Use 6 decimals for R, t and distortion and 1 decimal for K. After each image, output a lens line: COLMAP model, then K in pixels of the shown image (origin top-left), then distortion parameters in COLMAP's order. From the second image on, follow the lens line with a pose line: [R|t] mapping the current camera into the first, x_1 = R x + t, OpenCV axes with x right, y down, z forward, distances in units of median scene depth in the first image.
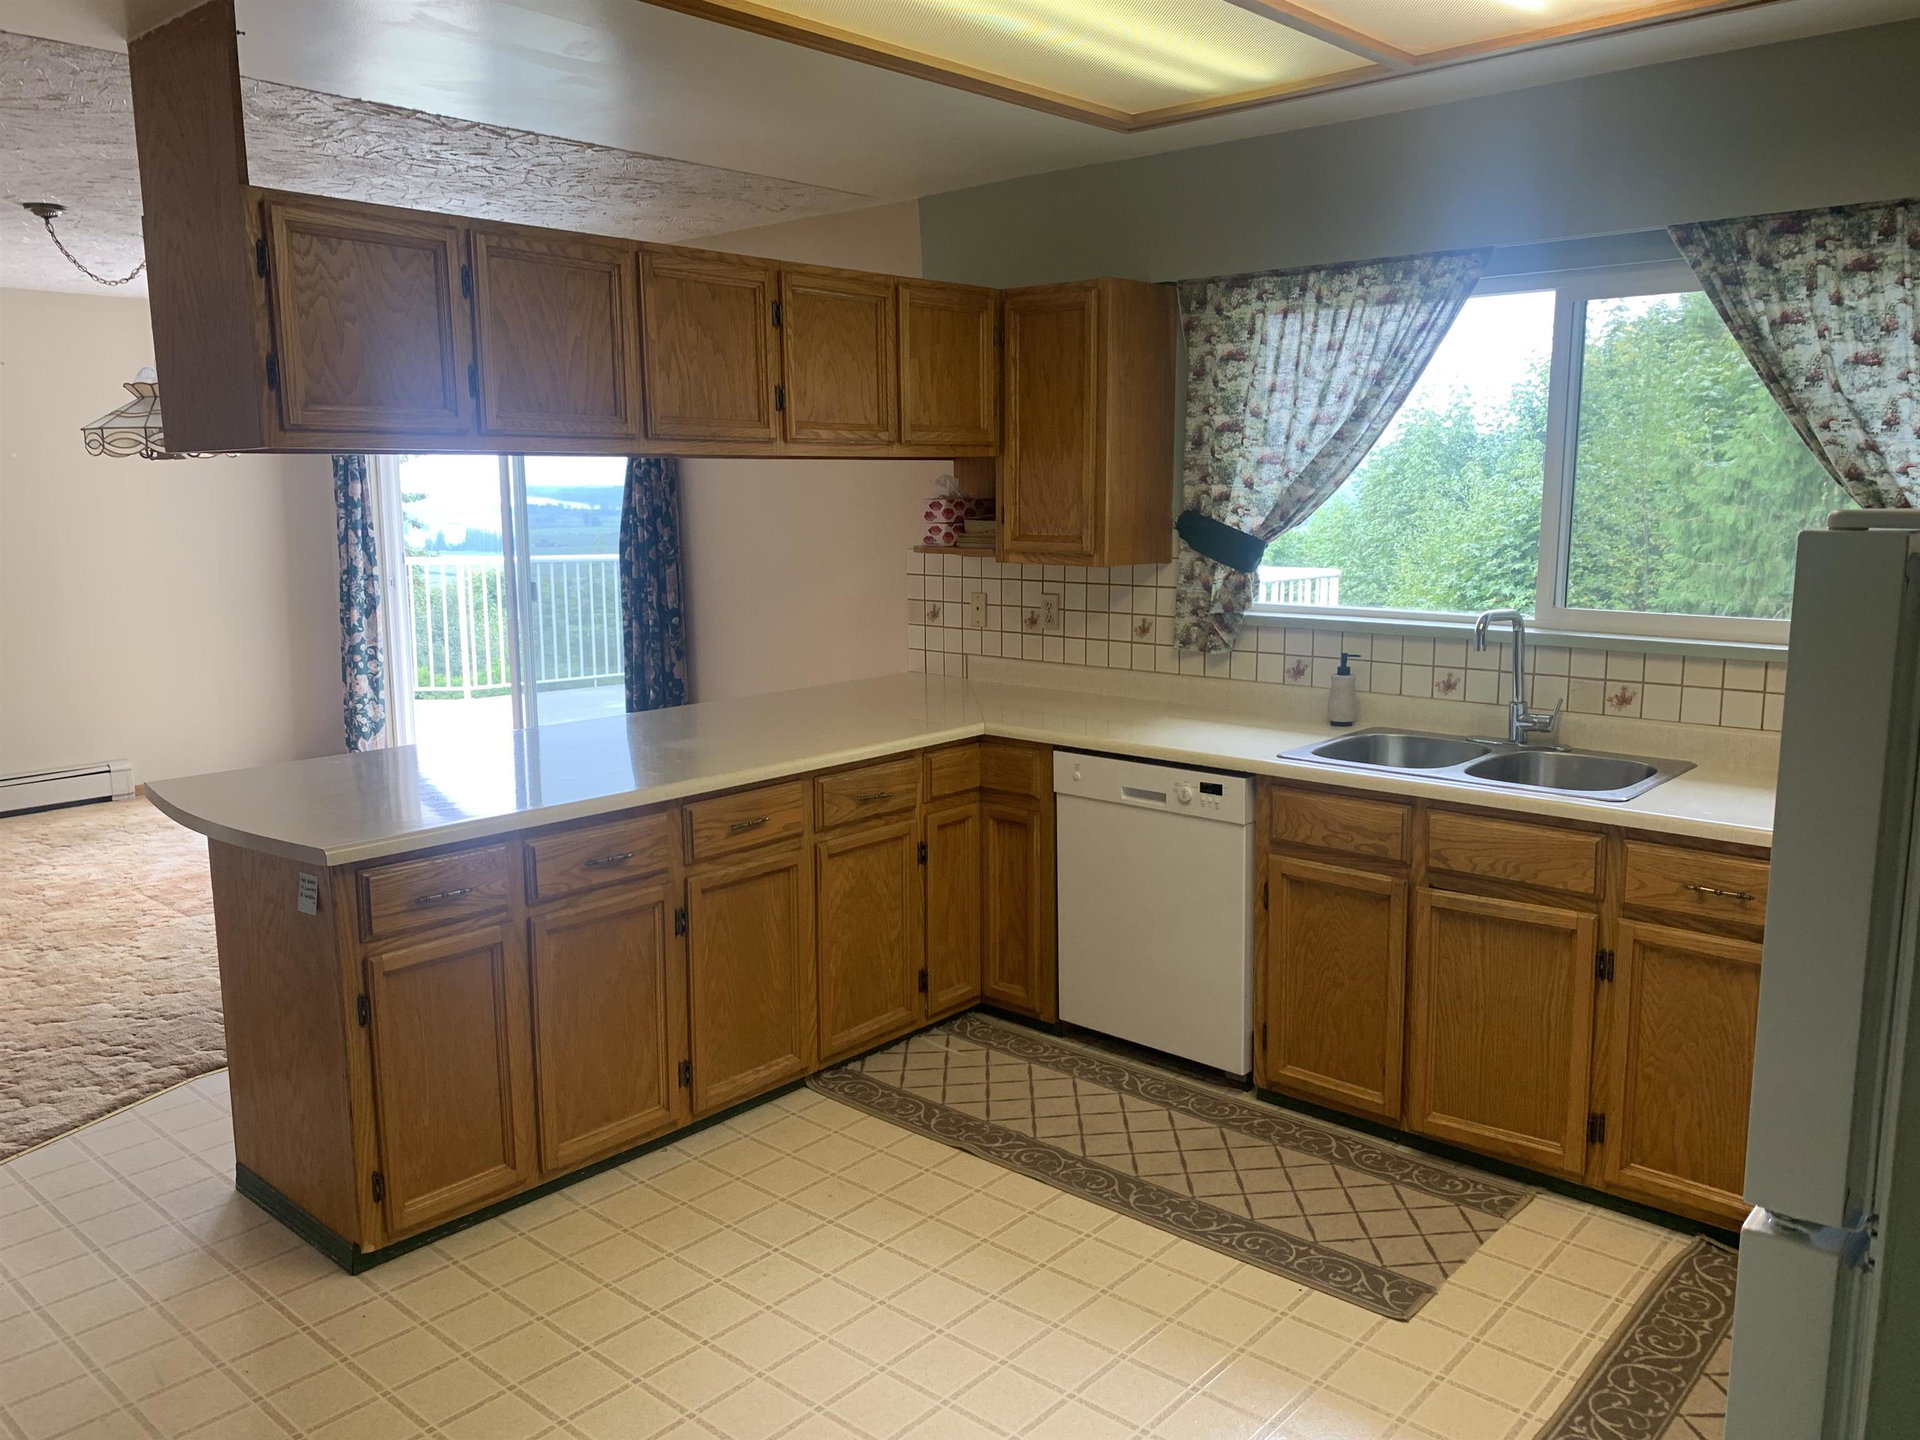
lens RADIAL K [[1455.8, 0, 964.3], [0, 1455.8, 718.7], [0, 0, 1]] dist [0.041083, -0.010497]
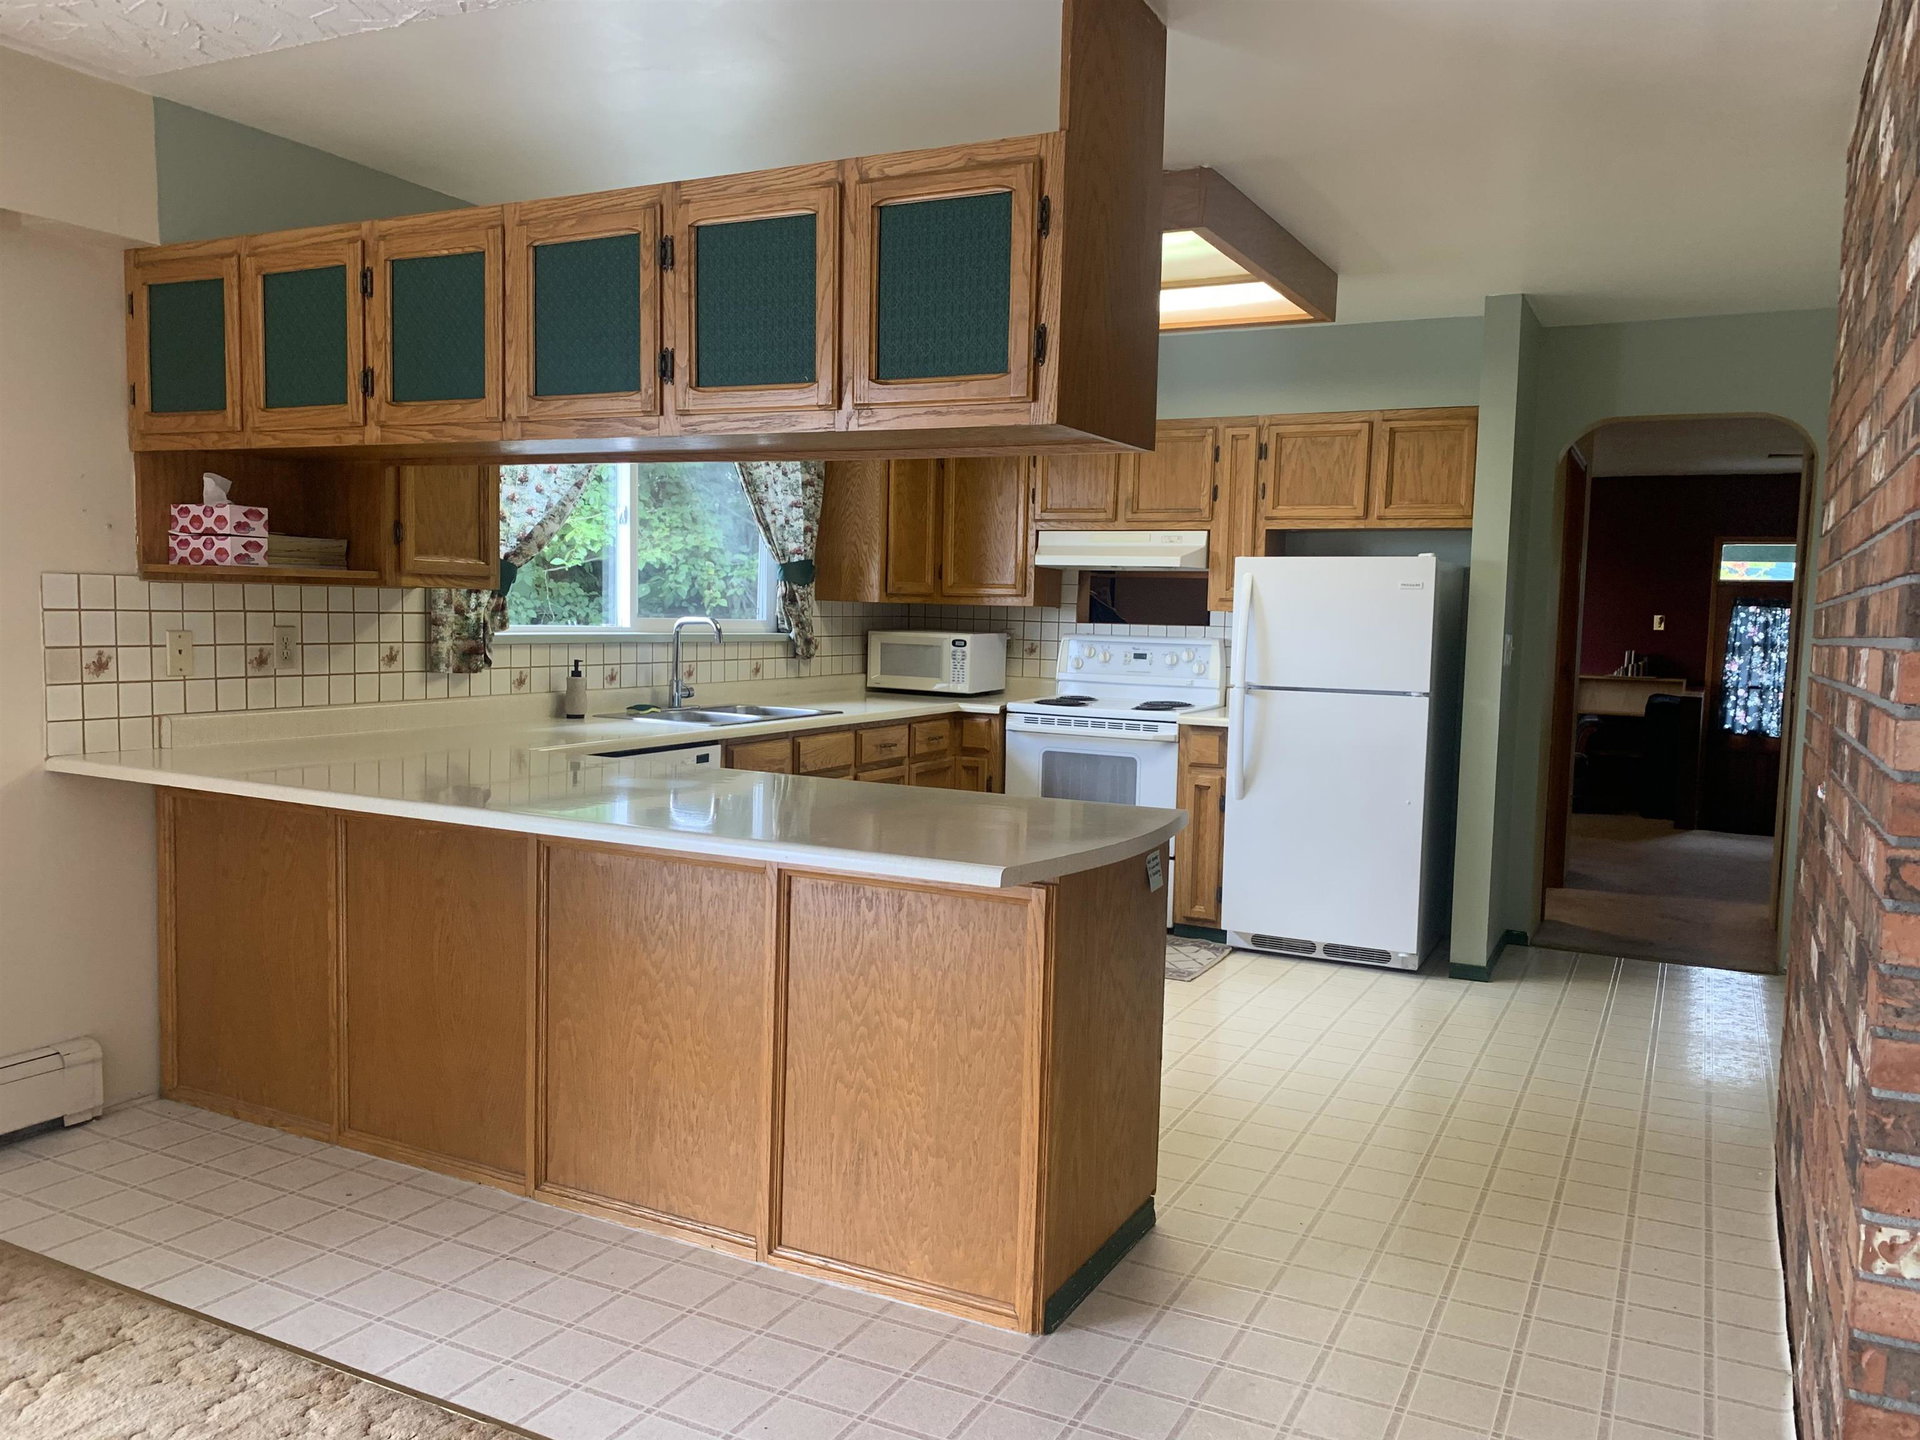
lens RADIAL K [[1455.8, 0, 957.3], [0, 1455.8, 722.4], [0, 0, 1]] dist [0.041083, -0.010497]
pose [[-0.250369, -0.080262, 0.964818, -0.909480], [0.128256, 0.985025, 0.115225, -0.082931], [-0.959617, 0.152593, -0.236325, 0.877415]]
